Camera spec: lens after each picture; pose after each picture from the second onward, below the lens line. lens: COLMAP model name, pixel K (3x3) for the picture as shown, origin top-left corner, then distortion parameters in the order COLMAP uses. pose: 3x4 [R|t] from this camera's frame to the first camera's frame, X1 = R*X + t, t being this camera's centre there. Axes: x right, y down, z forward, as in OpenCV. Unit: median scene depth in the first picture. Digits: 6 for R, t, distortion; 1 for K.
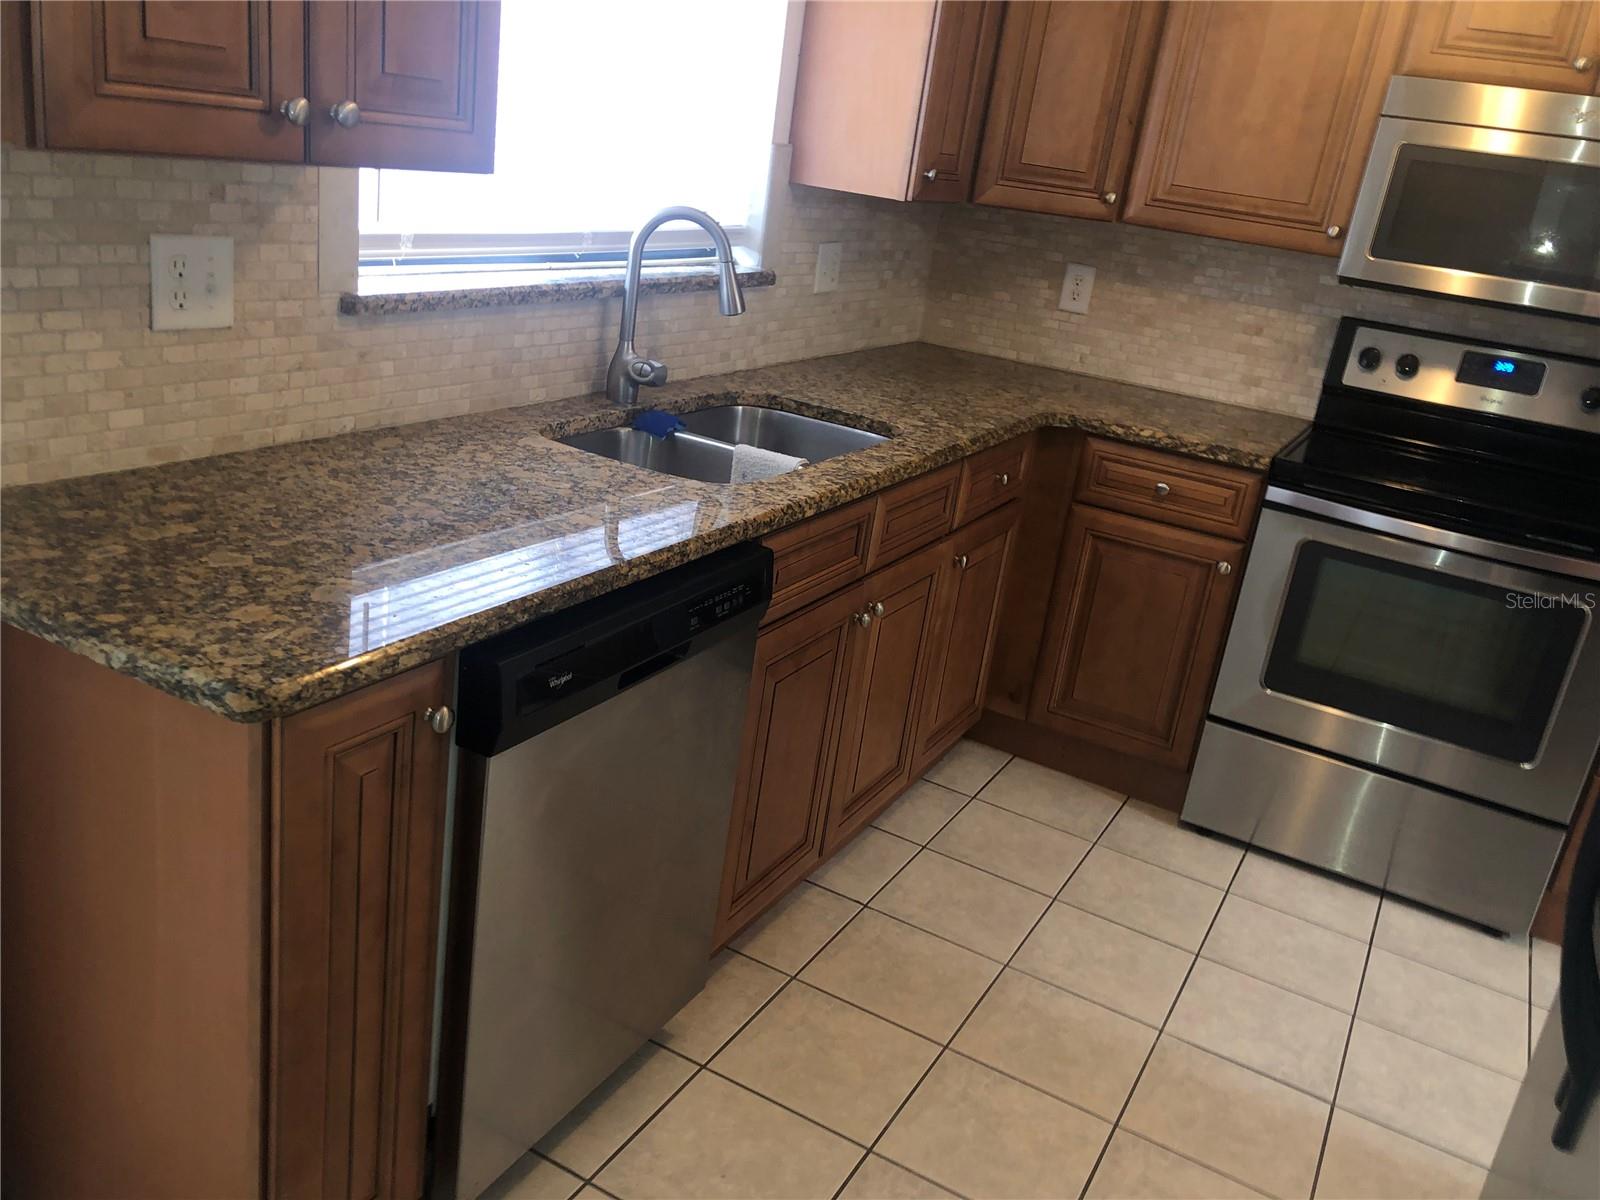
lens RADIAL K [[1313.1, 0, 800.0], [0, 1313.1, 600.0], [0, 0, 1]] dist [0.060643, -0.071908]
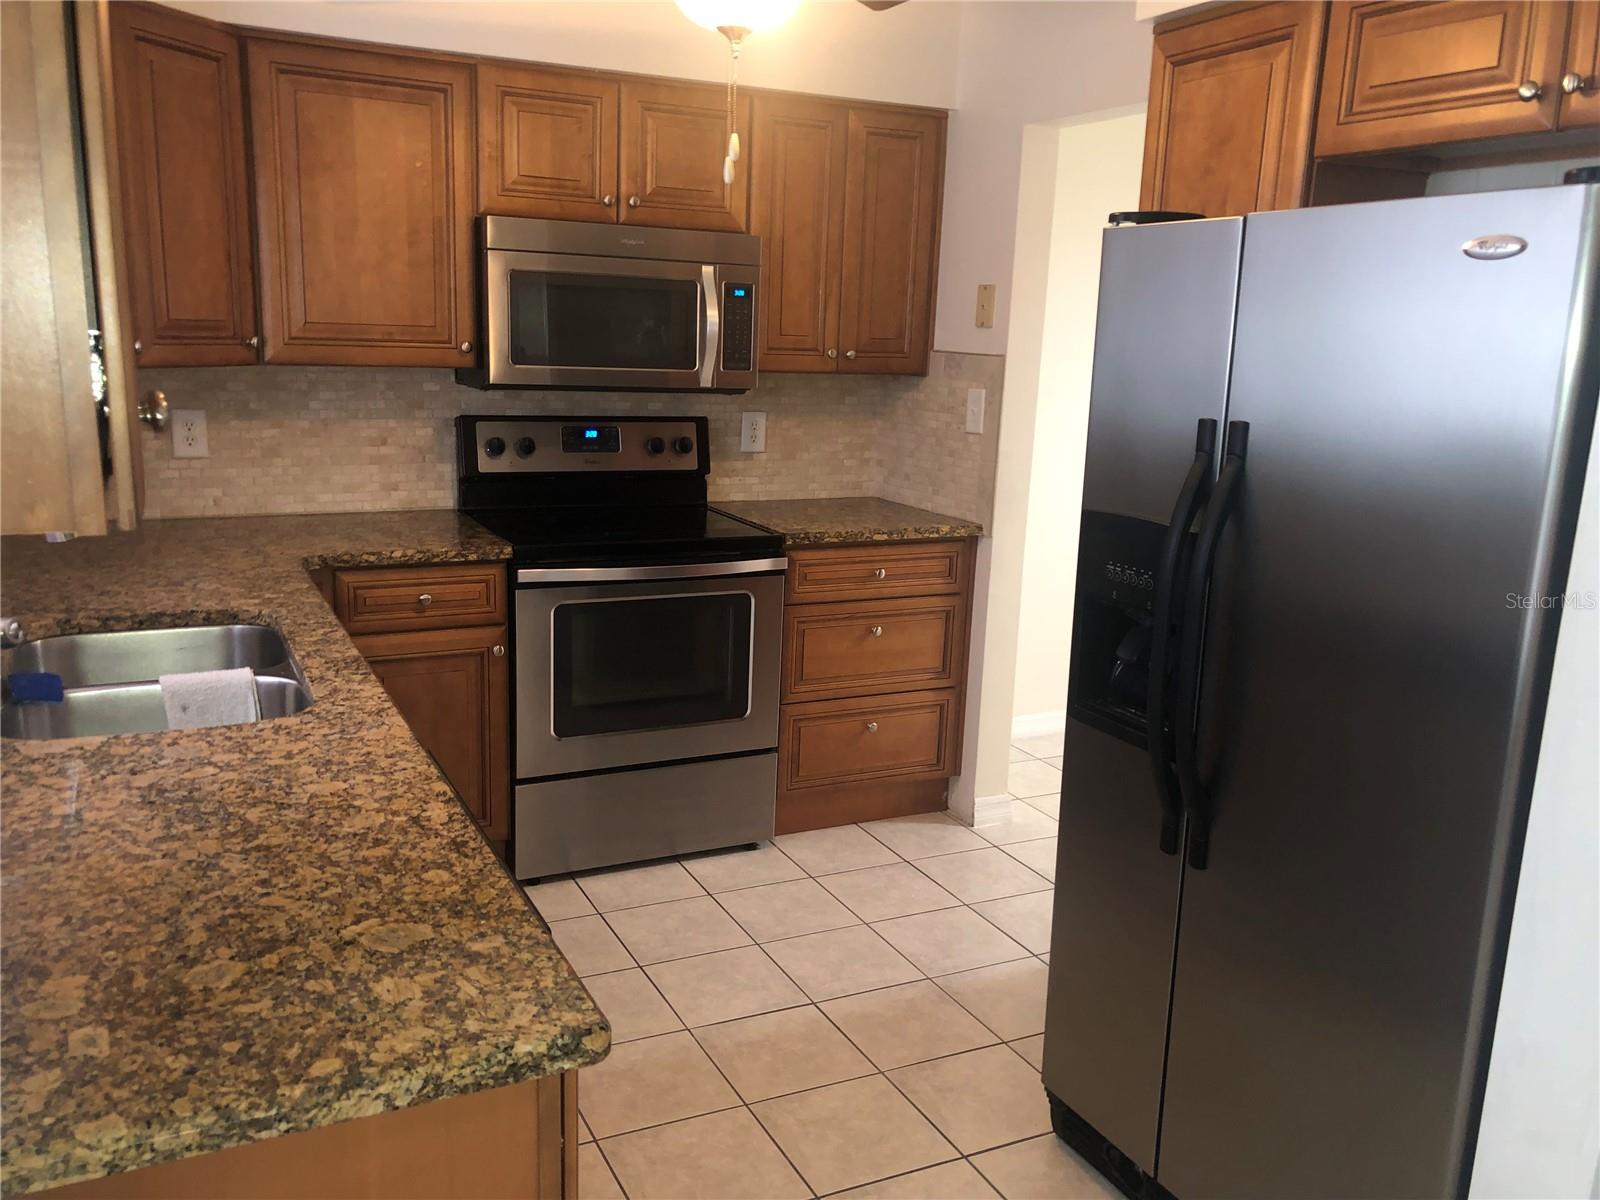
lens RADIAL K [[1319.7, 0, 803.7], [0, 1319.7, 615.6], [0, 0, 1]] dist [0.009698, -0.056710]
pose [[0.566099, -0.289197, 0.771943, -0.378888], [0.315398, 0.941175, 0.121302, -0.104963], [-0.761614, 0.174800, 0.624011, 0.104351]]
